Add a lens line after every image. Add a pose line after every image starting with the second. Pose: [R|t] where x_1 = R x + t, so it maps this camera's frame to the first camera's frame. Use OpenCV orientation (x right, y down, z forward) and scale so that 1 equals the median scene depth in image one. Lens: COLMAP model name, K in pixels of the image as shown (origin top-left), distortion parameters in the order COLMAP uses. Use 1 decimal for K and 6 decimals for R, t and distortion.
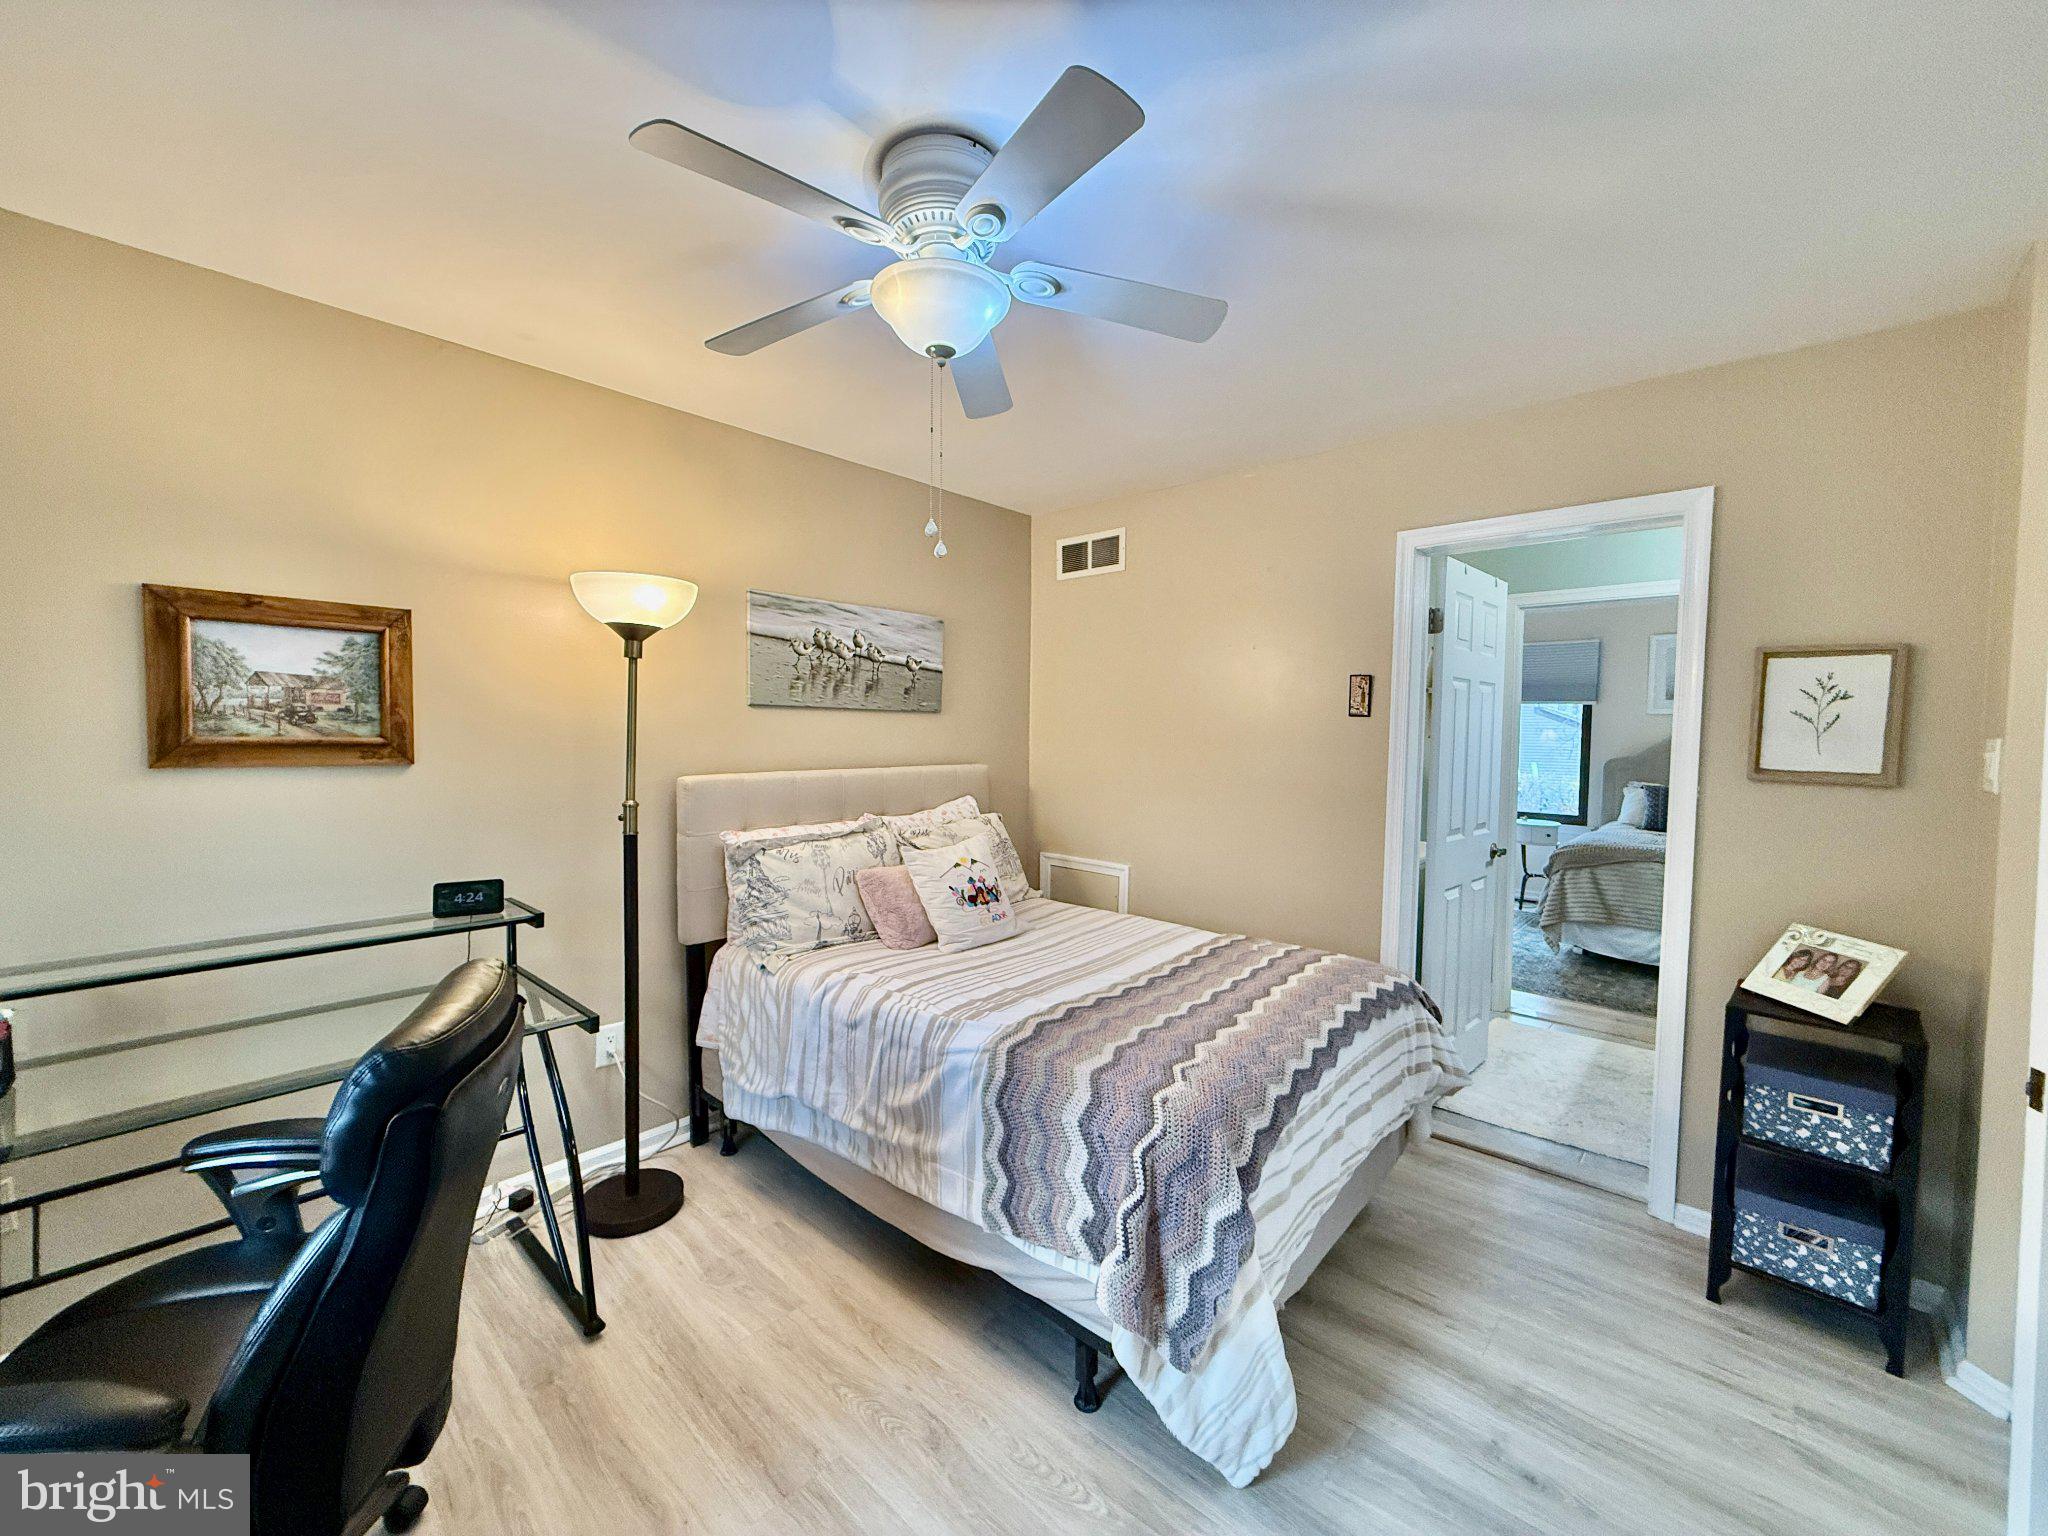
lens RADIAL K [[812.8, 0, 1022.0], [0, 812.8, 764.2], [0, 0, 1]] dist [-0.000537, 0.000493]
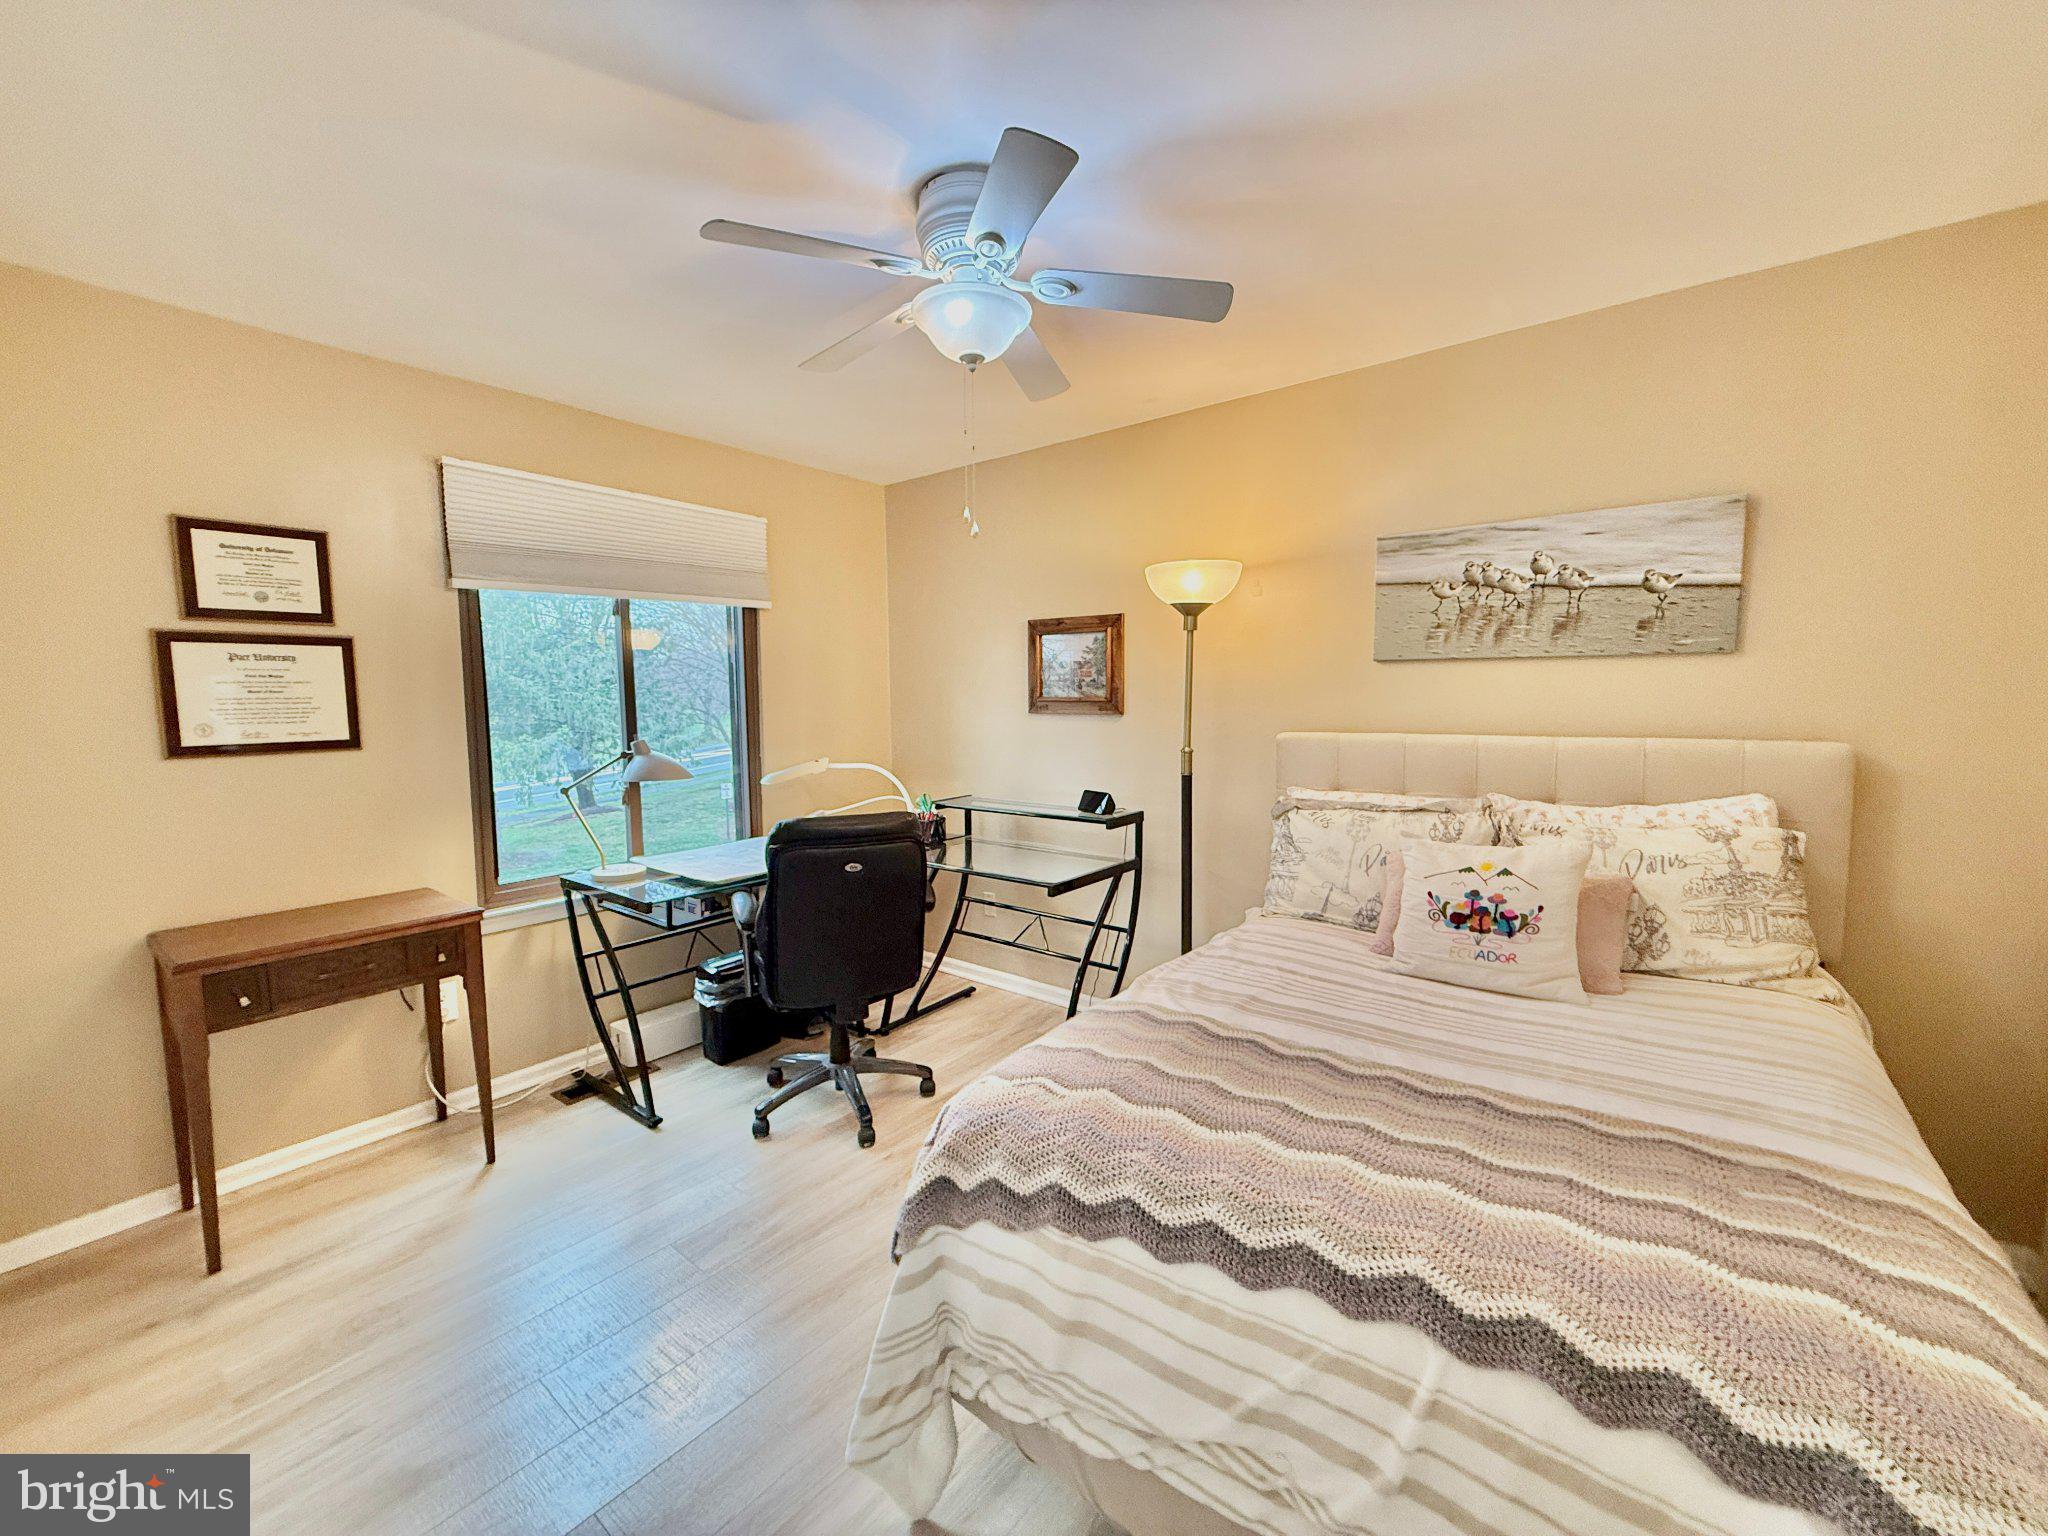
lens RADIAL K [[812.8, 0, 1015.8], [0, 812.8, 764.3], [0, 0, 1]] dist [-0.000537, 0.000493]
pose [[0.072954, 0.073611, -0.994615, 0.663961], [-0.034727, 0.996855, 0.071229, -0.007535], [0.996731, 0.029343, 0.075281, 0.598237]]
